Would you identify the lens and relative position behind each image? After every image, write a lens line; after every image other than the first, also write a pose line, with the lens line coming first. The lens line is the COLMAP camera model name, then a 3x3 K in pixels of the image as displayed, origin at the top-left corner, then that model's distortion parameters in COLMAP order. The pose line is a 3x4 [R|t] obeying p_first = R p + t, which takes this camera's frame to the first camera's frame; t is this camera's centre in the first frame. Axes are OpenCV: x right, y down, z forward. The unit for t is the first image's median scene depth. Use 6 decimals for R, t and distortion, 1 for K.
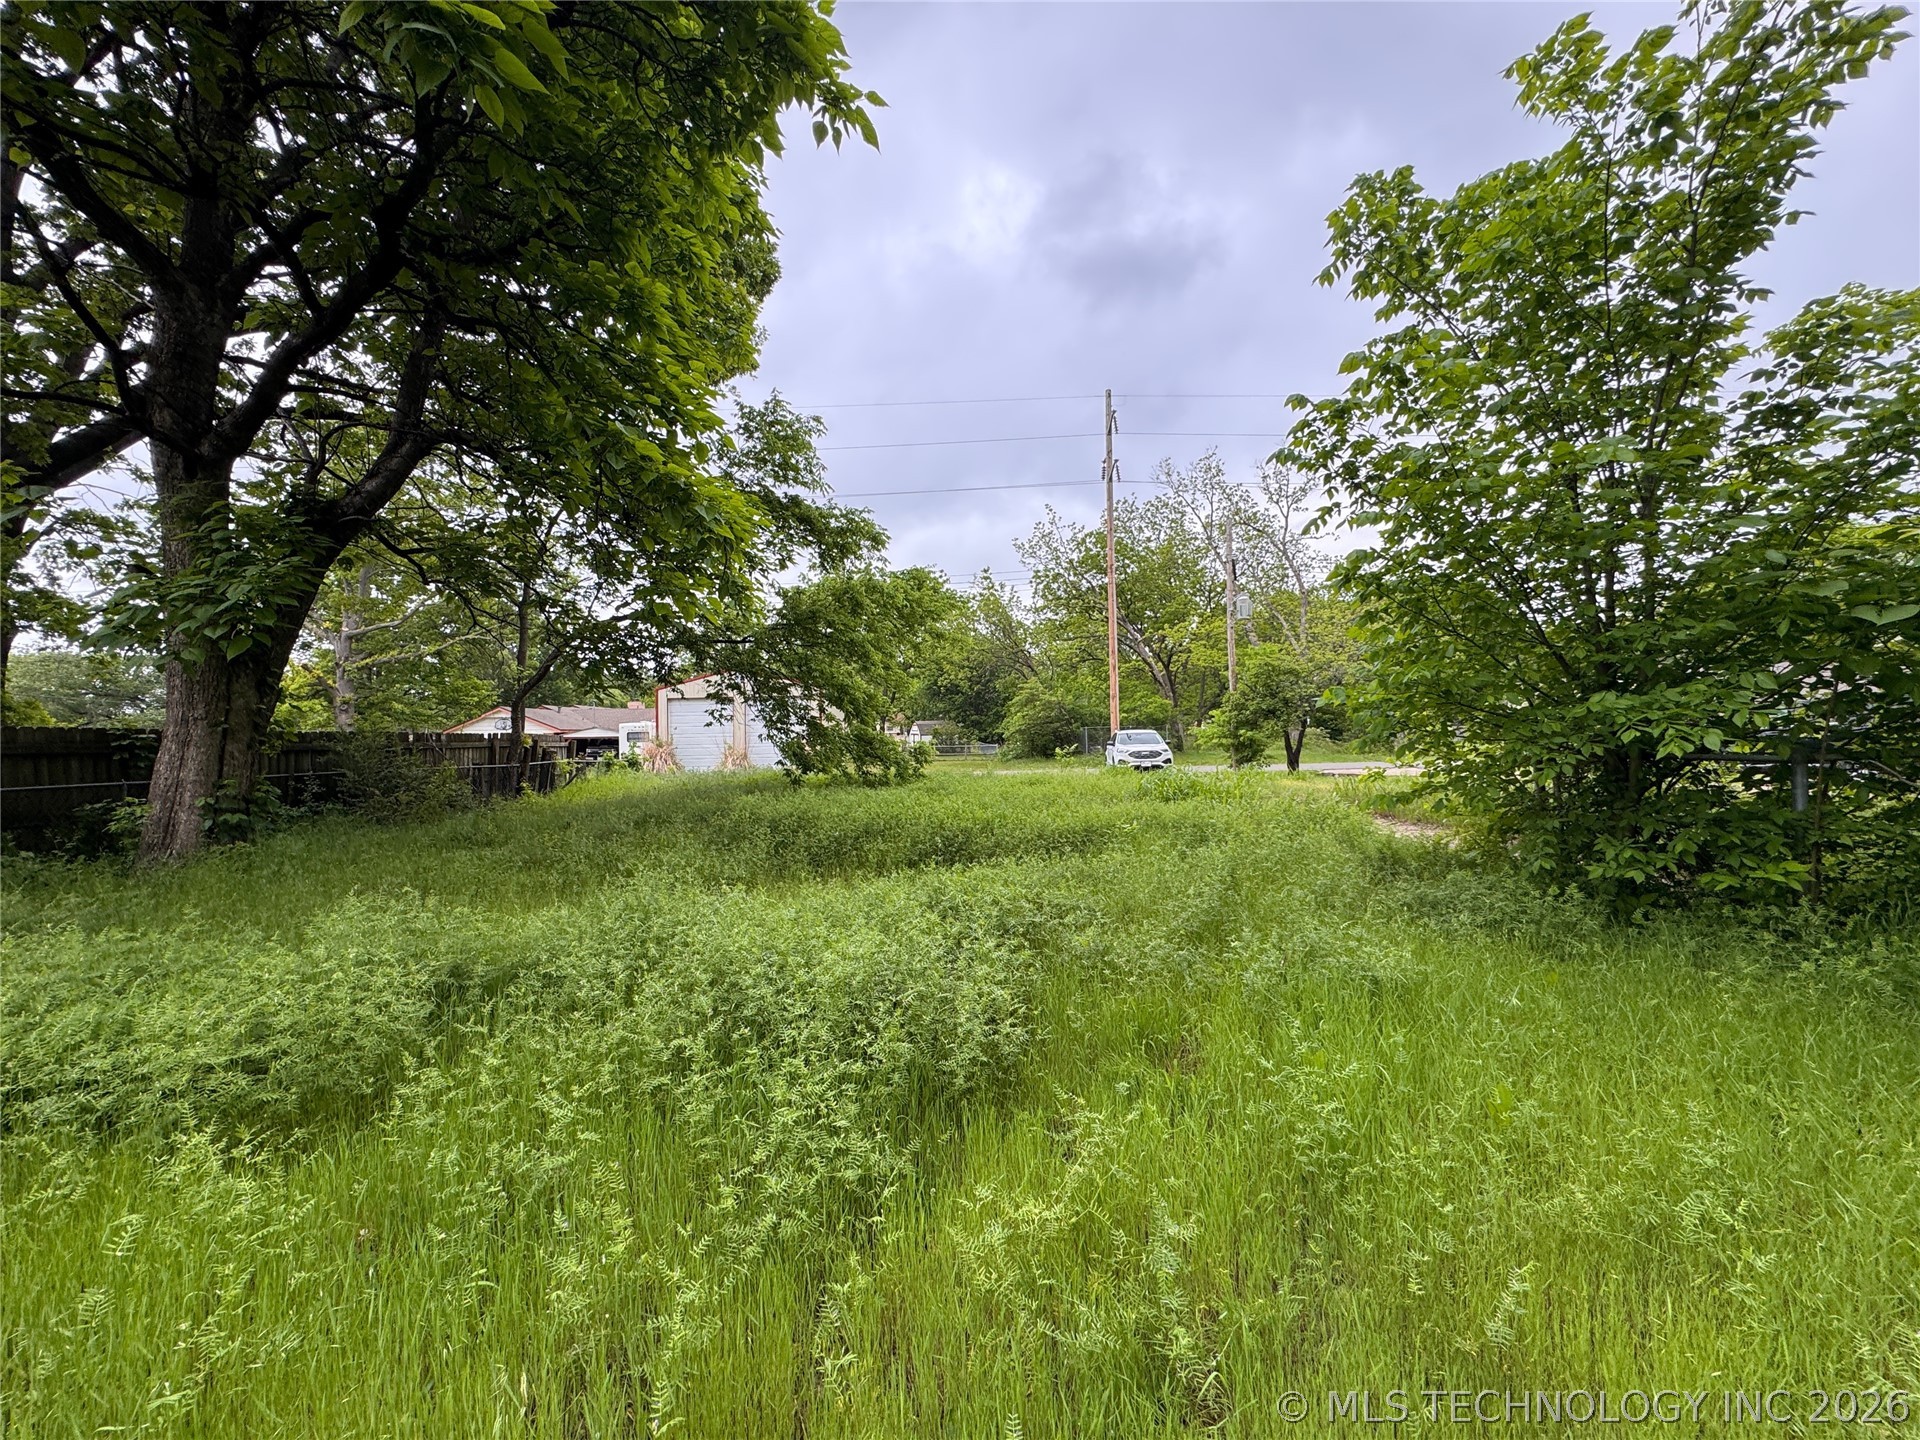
lens RADIAL K [[766.3, 0, 957.7], [0, 766.3, 718.2], [0, 0, 1]] dist [0.000177, 0.000349]
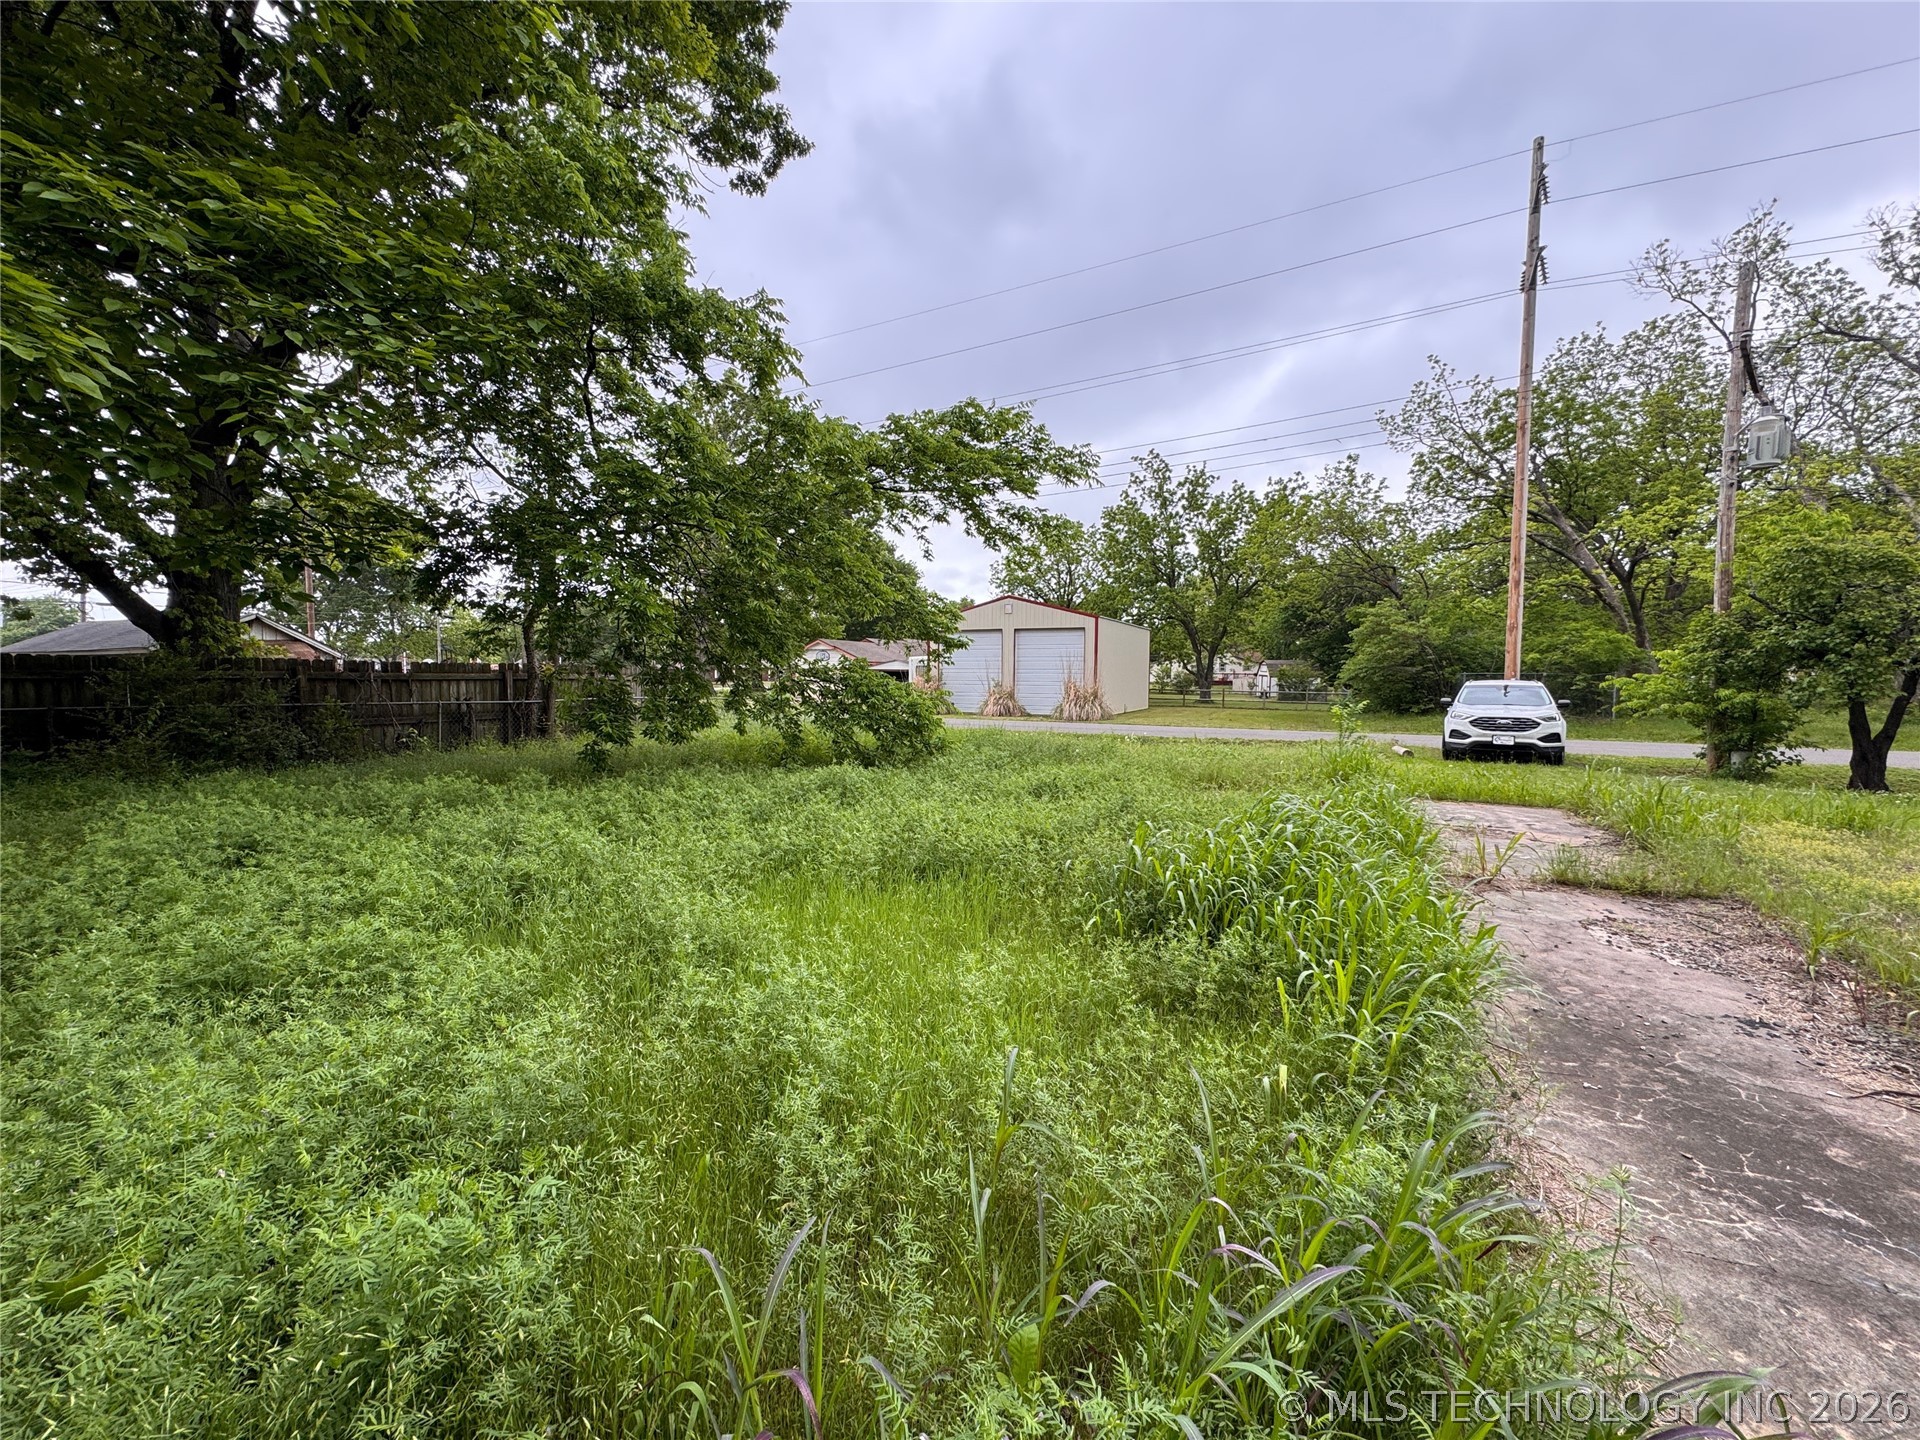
lens RADIAL K [[766.3, 0, 957.7], [0, 766.3, 718.2], [0, 0, 1]] dist [0.000177, 0.000349]
pose [[0.882825, 0.052921, -0.466711, 0.122416], [-0.014172, 0.996181, 0.086151, -0.000603], [0.469488, -0.069442, 0.880204, 0.243768]]
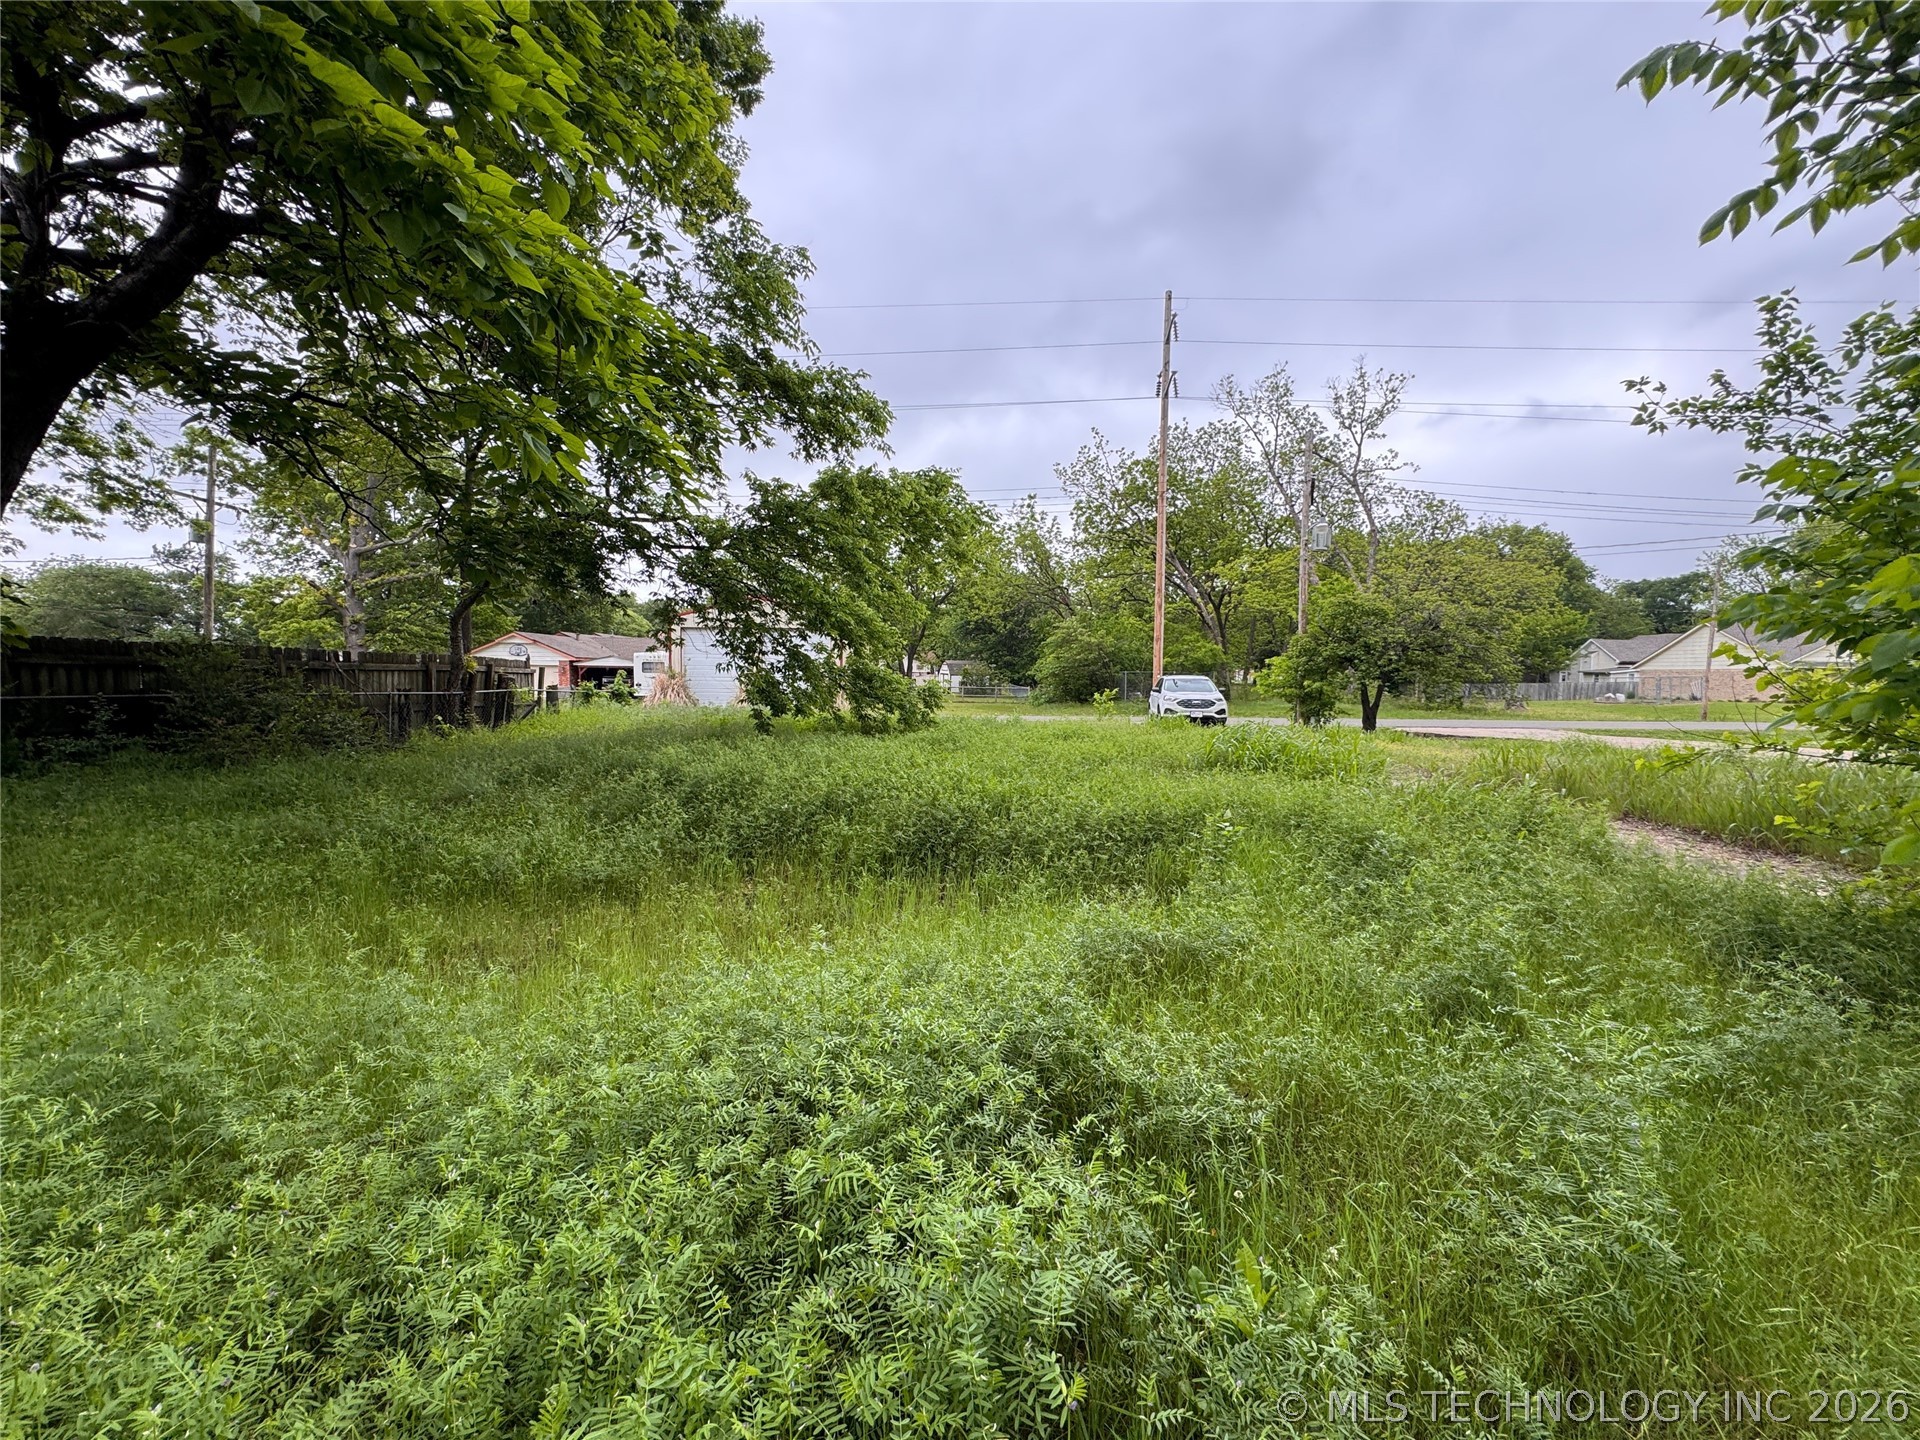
lens RADIAL K [[767.4, 0, 964.5], [0, 767.4, 715.5], [0, 0, 1]] dist [-0.000518, 0.000044]
pose [[0.998905, 0.032624, -0.033521, 0.008484], [-0.030079, 0.996820, 0.073797, 0.003190], [0.035822, -0.072708, 0.996710, 0.092980]]
